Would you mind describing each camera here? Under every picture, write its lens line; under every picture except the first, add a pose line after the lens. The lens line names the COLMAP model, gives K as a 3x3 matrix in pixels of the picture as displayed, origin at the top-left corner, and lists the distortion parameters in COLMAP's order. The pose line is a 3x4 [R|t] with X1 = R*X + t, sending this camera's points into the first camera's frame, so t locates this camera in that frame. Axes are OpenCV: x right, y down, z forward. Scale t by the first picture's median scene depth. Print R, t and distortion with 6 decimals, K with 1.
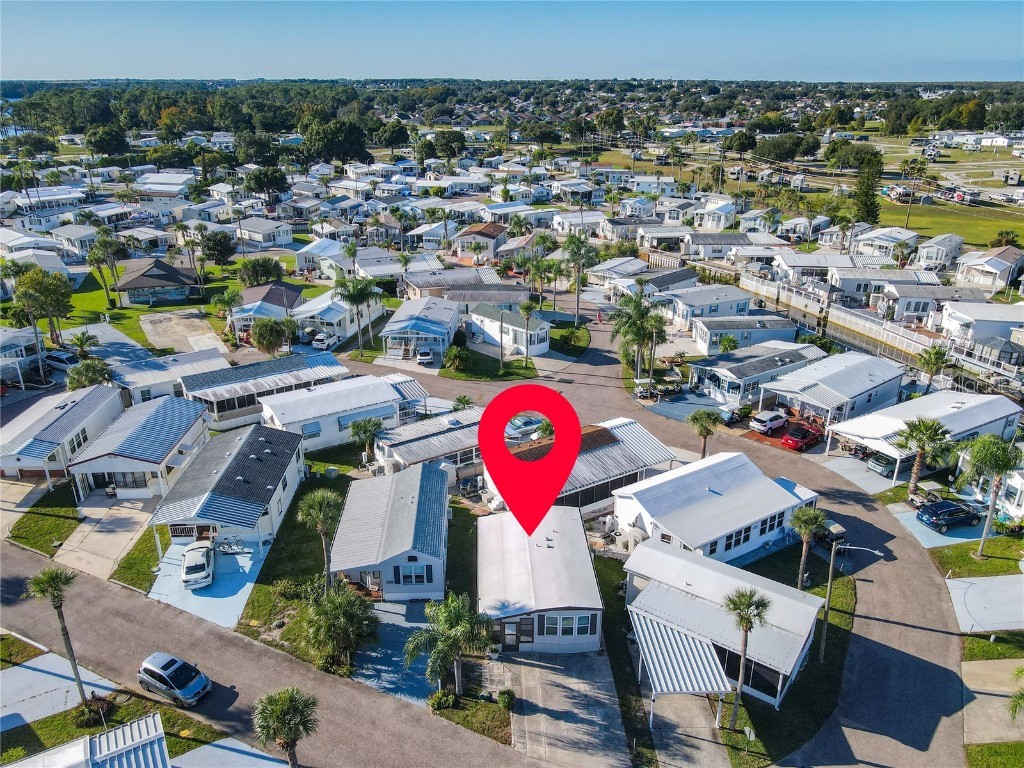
lens RADIAL K [[756.7, 0, 510.0], [0, 756.7, 367.0], [0, 0, 1]] dist [0.023055, 0.010621]
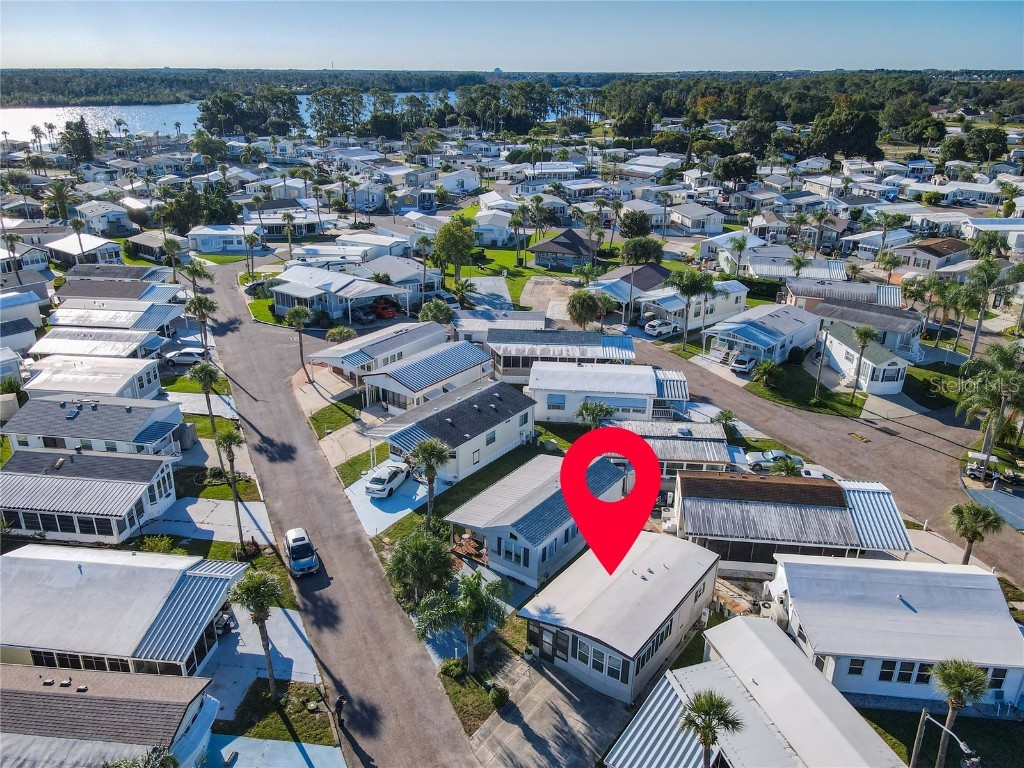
lens RADIAL K [[777.3, 0, 512.0], [0, 777.3, 384.0], [0, 0, 1]] dist [-0.011941, 0.001217]
pose [[0.778988, 0.235624, -0.581085, 0.375838], [-0.222226, 0.970303, 0.095538, -0.033251], [0.586339, 0.054709, 0.808216, 0.153024]]
